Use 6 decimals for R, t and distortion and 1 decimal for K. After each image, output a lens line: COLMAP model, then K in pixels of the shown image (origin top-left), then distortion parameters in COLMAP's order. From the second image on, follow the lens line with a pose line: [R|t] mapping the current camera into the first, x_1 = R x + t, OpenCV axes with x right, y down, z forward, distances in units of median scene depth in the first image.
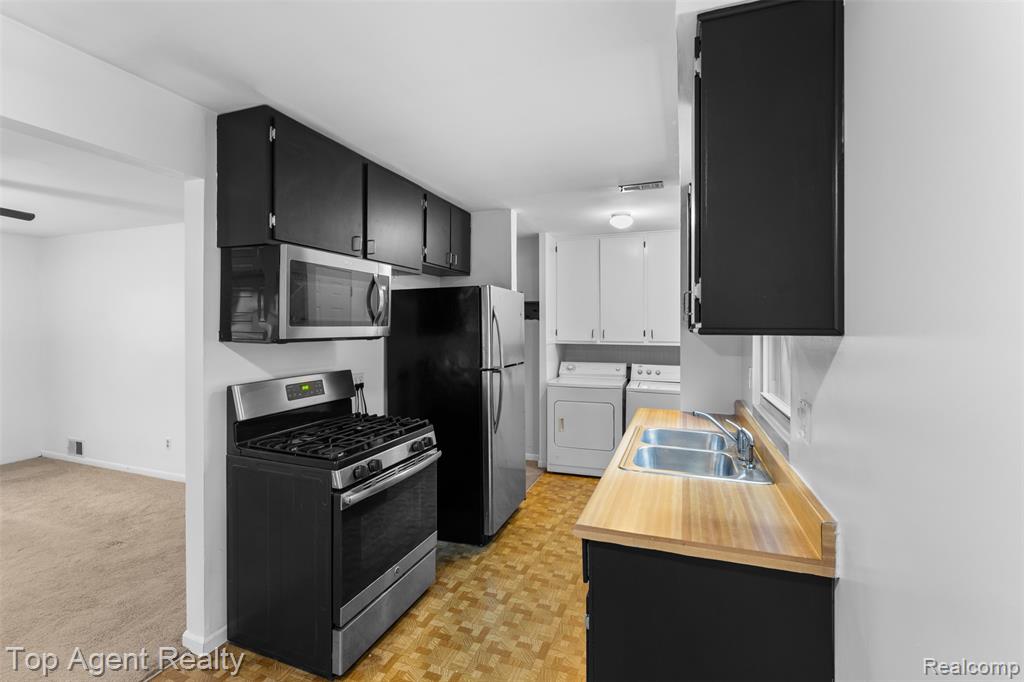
lens RADIAL K [[455.0, 0, 515.1], [0, 455.0, 328.8], [0, 0, 1]] dist [-0.000203, -0.000061]
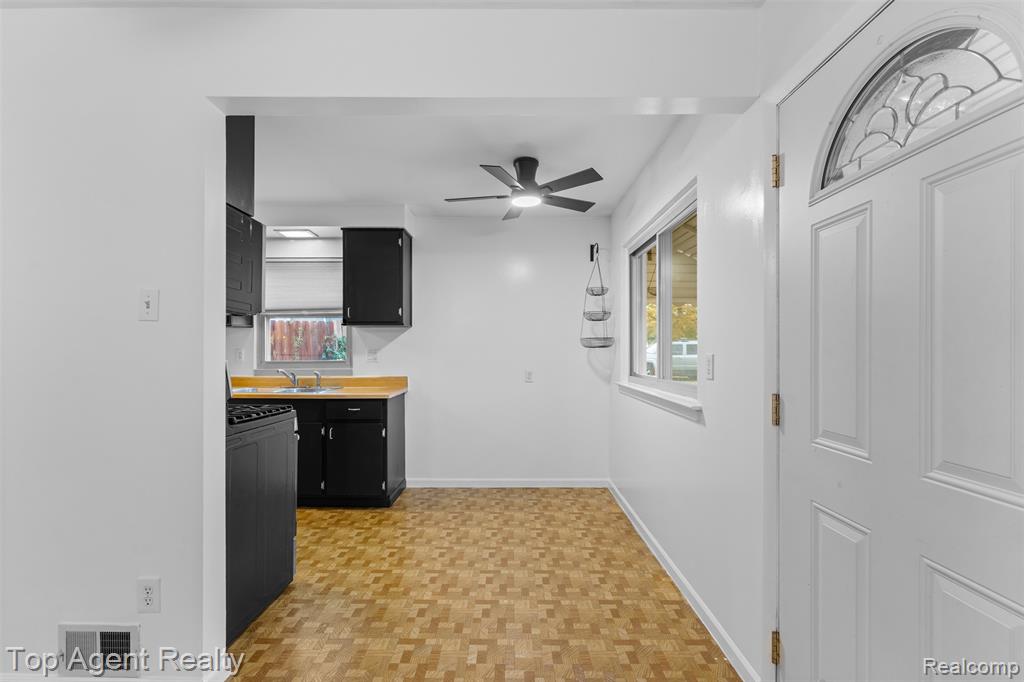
lens RADIAL K [[451.0, 0, 509.9], [0, 451.0, 352.0], [0, 0, 1]] dist [-0.002055, -0.000160]
pose [[-0.346800, -0.002914, 0.937935, -1.117622], [0.000766, 0.999994, 0.003390, 0.074432], [-0.937939, 0.001894, -0.346796, 0.537376]]
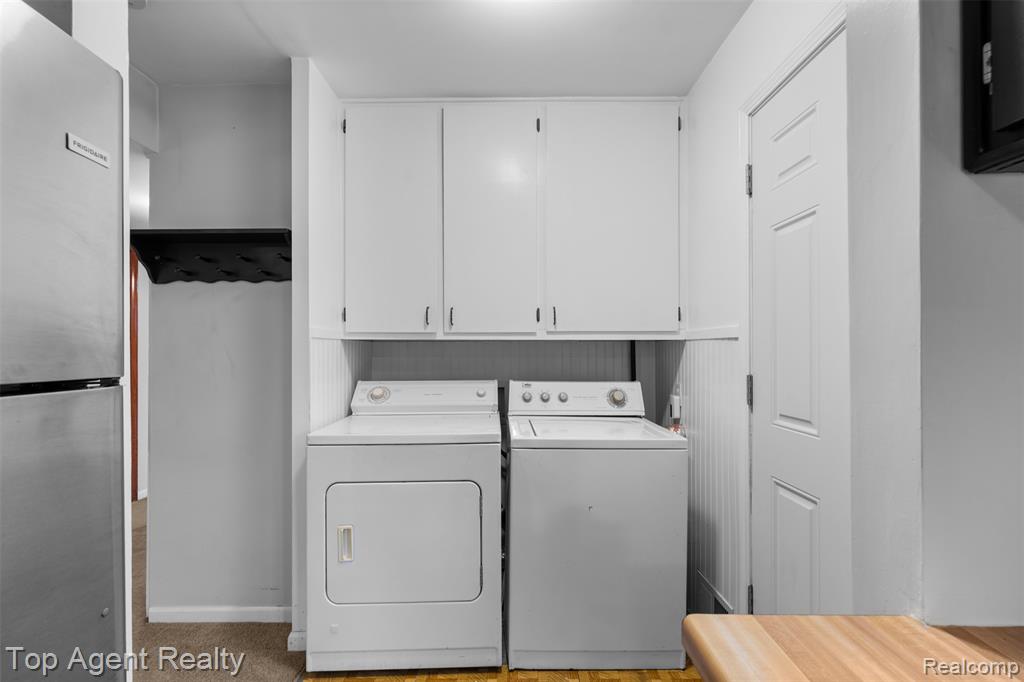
lens RADIAL K [[451.0, 0, 509.9], [0, 451.0, 352.0], [0, 0, 1]] dist [-0.002055, -0.000160]
pose [[0.938024, -0.005388, 0.346529, 0.147433], [0.005440, 0.999985, 0.000822, 0.073081], [-0.346528, 0.001114, 0.938039, 0.879084]]
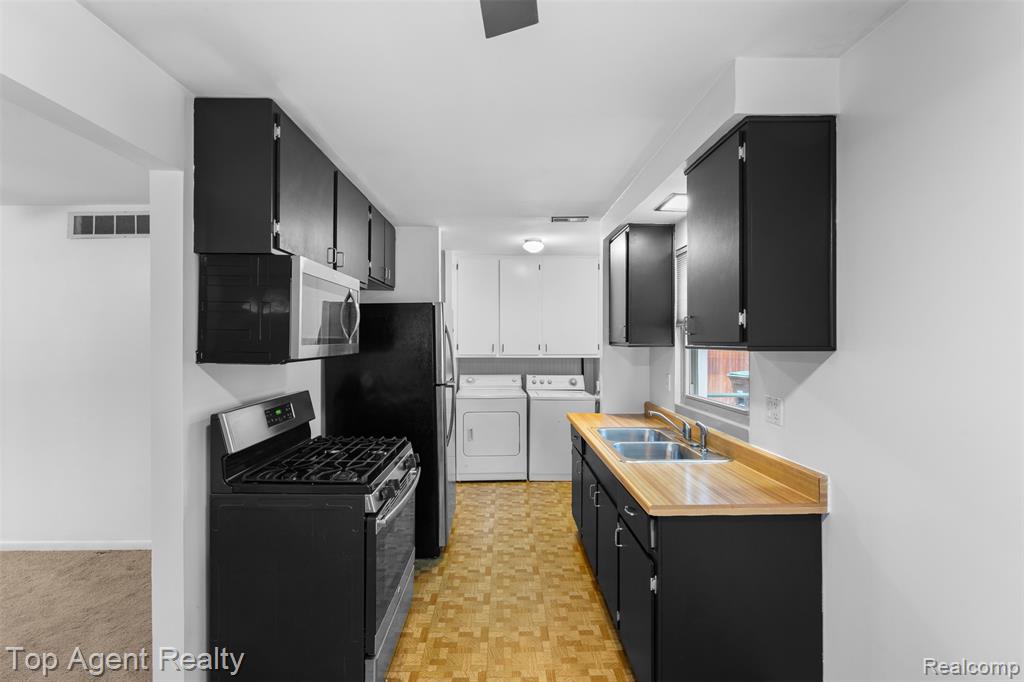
lens RADIAL K [[450.9, 0, 506.9], [0, 450.9, 342.0], [0, 0, 1]] dist [0.000613, -0.000173]
pose [[0.932229, -0.004307, 0.361844, -0.287601], [0.003917, 0.999991, 0.001812, -0.007609], [-0.361849, -0.000272, 0.932237, 0.000543]]
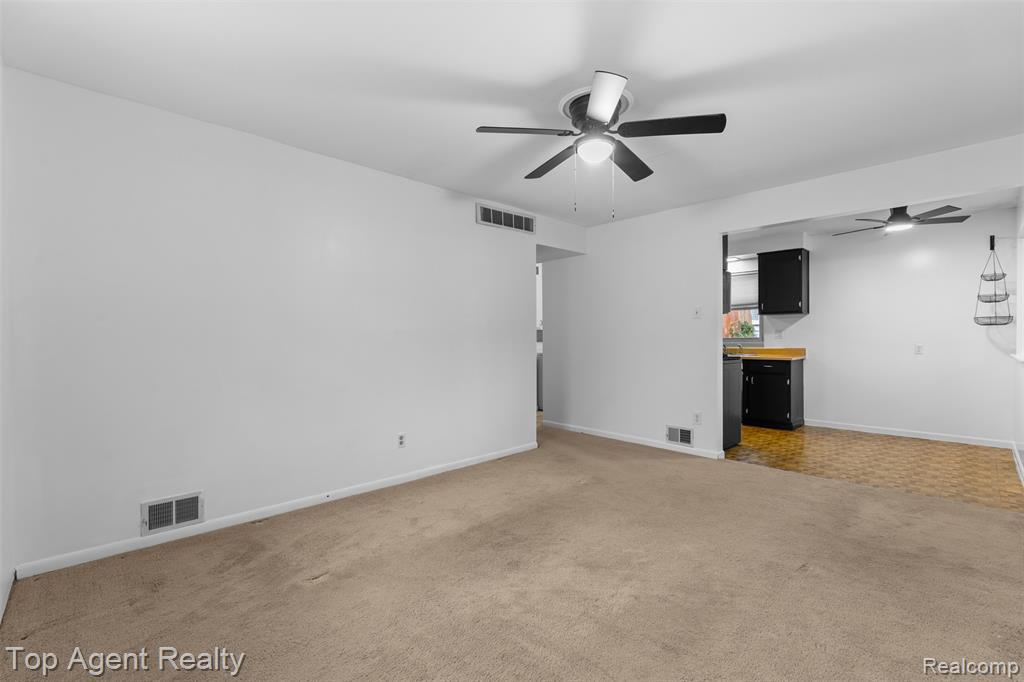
lens RADIAL K [[449.4, 0, 512.0], [0, 449.4, 341.0], [0, 0, 1]] dist [-0.003362, -0.000608]
pose [[0.430055, -0.011206, 0.902733, -2.033126], [0.007420, 0.999933, 0.008877, 0.094414], [-0.902772, 0.002881, 0.430109, 0.666960]]
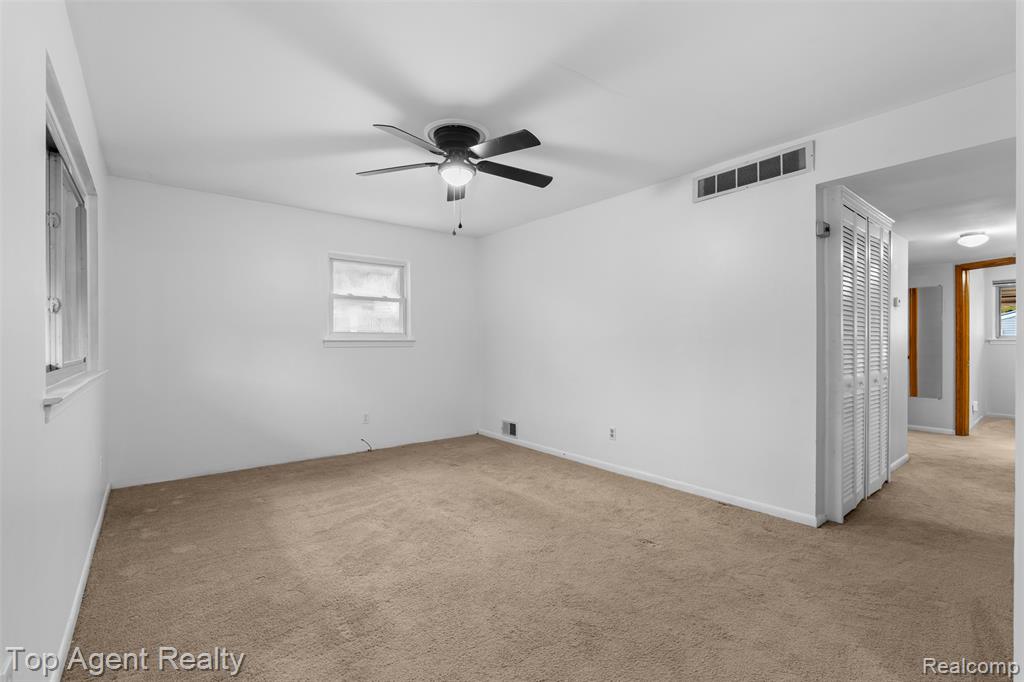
lens RADIAL K [[460.7, 0, 512.0], [0, 460.7, 341.0], [0, 0, 1]] dist [-0.000428, -0.000033]
pose [[0.857419, -0.003612, -0.514607, -0.653098], [0.001056, 0.999986, -0.005259, 0.099930], [0.514618, 0.003966, 0.857410, 0.128146]]
